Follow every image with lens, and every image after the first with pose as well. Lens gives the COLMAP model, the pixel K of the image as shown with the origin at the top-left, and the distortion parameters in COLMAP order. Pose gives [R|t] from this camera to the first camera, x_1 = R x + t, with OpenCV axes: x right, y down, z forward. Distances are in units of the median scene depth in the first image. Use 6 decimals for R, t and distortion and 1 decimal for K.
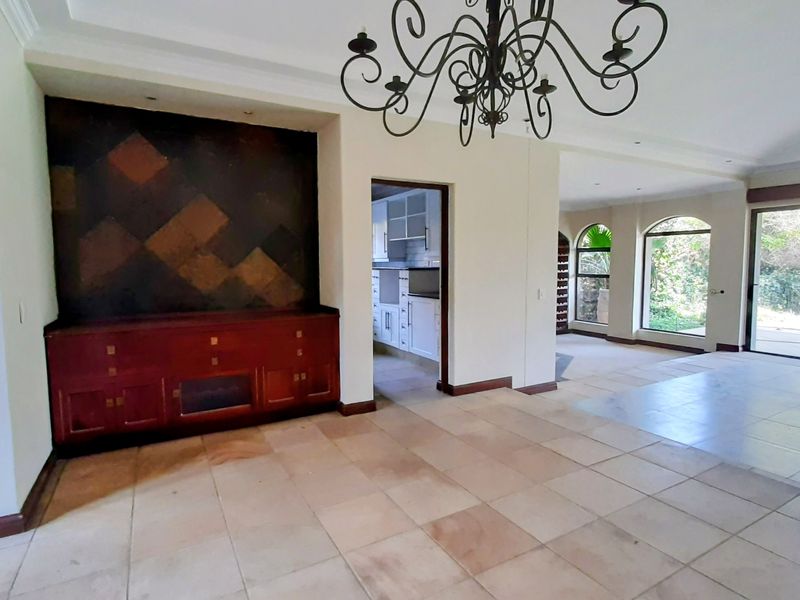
lens RADIAL K [[443.0, 0, 400.0], [0, 443.0, 300.0], [0, 0, 1]] dist [-0.019750, 0.038057]
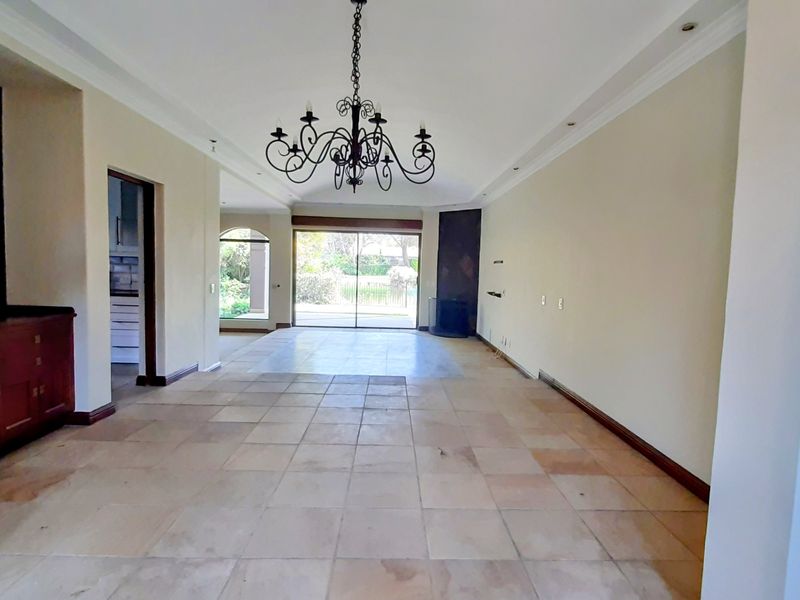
lens RADIAL K [[443.0, 0, 400.0], [0, 443.0, 300.0], [0, 0, 1]] dist [-0.019750, 0.038057]
pose [[0.477149, -0.043322, 0.877754, -0.605265], [0.041740, 0.998774, 0.026605, 0.009628], [-0.877831, 0.023942, 0.478372, 0.002998]]
